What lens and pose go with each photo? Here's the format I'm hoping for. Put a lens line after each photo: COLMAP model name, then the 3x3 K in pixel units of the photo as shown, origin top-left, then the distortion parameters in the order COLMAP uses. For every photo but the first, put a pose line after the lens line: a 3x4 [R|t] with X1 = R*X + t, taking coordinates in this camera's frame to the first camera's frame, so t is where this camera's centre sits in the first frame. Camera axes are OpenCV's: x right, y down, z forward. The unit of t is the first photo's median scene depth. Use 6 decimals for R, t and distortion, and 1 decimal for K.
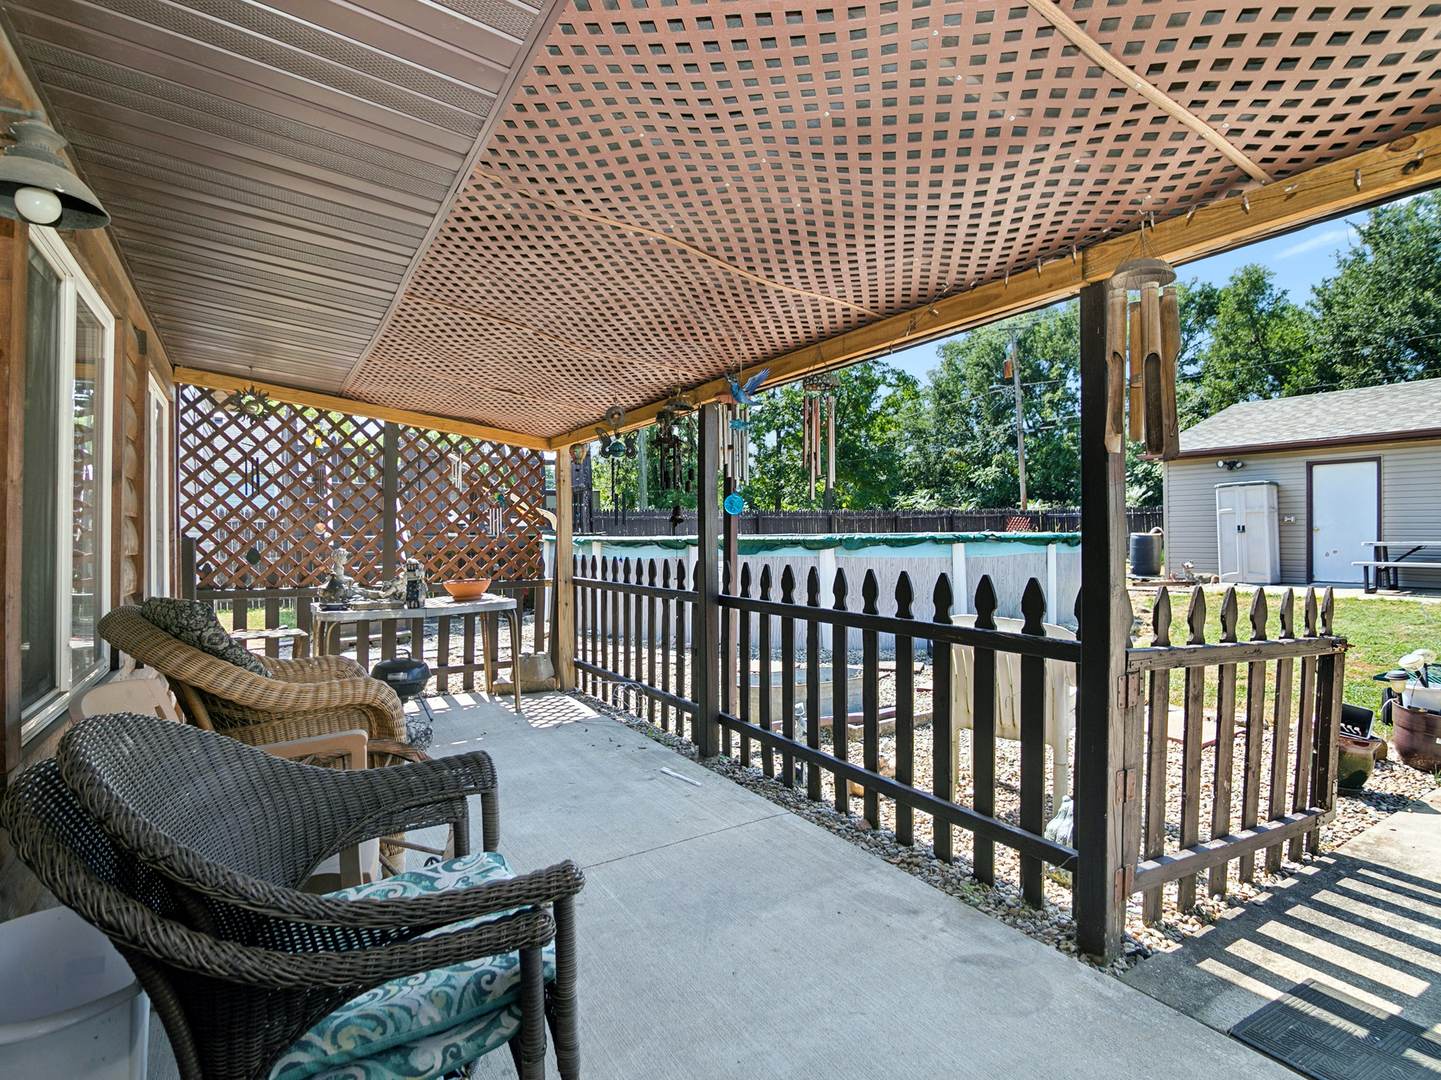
lens RADIAL K [[717.9, 0, 721.1], [0, 717.9, 533.9], [0, 0, 1]] dist [-0.000466, -0.018401]
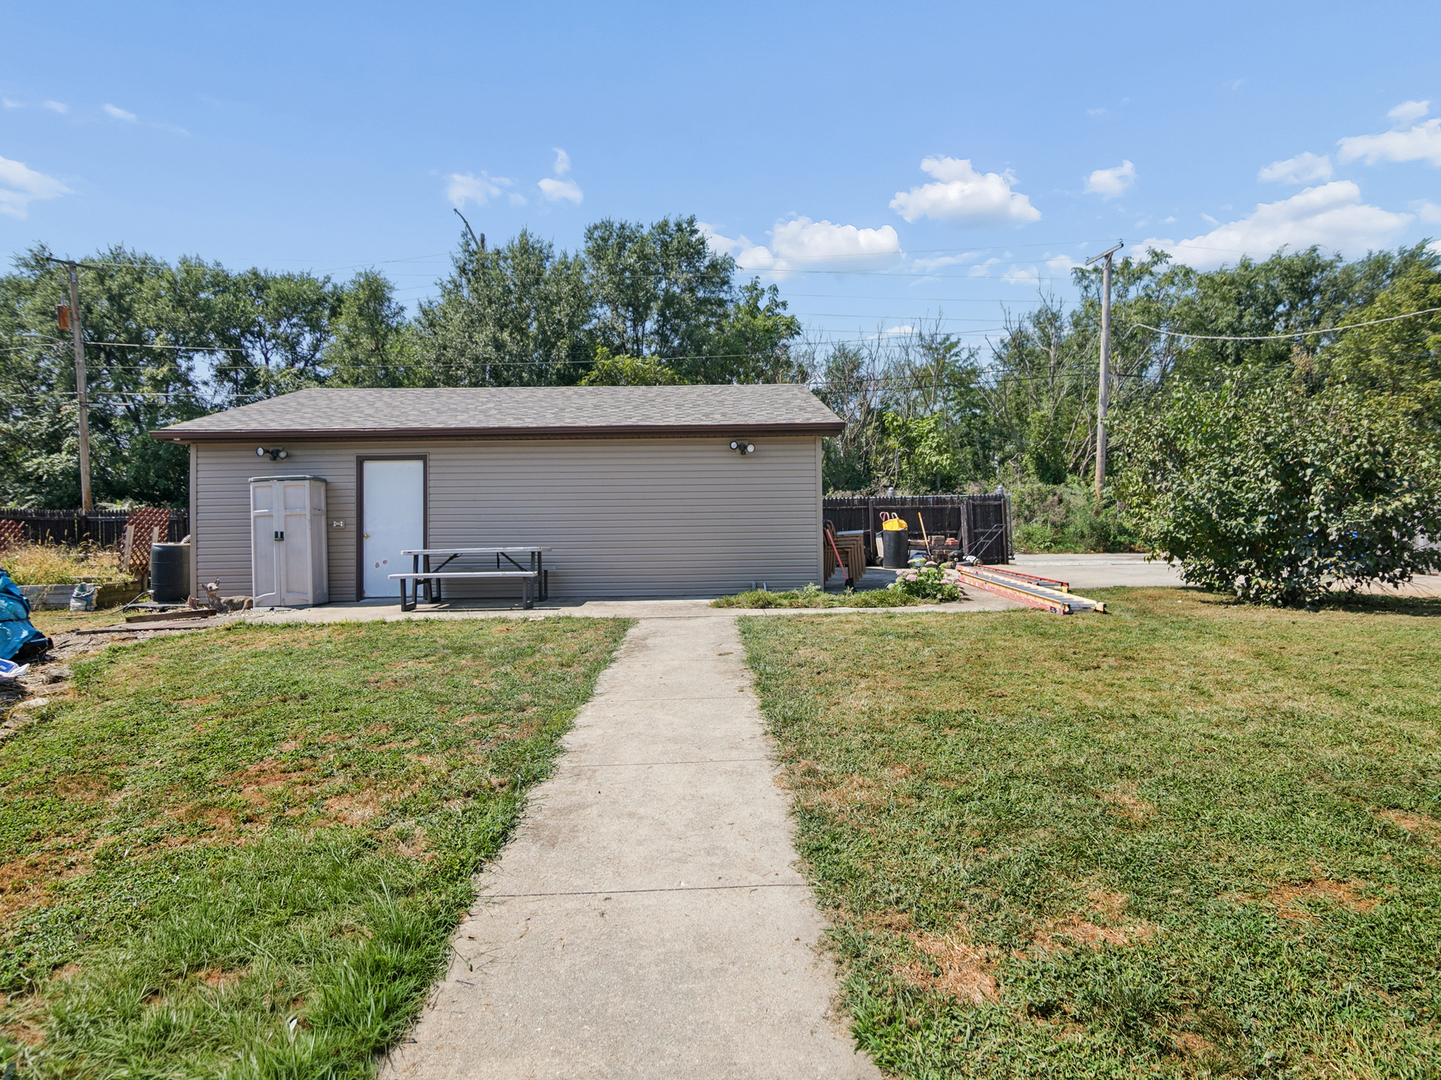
lens RADIAL K [[734.2, 0, 718.4], [0, 734.2, 531.6], [0, 0, 1]] dist [-0.001577, -0.008905]
pose [[0.499006, -0.002398, 0.866595, 0.265485], [0.013584, 0.999895, -0.005055, -0.001356], [-0.866492, 0.014294, 0.498986, 0.183094]]
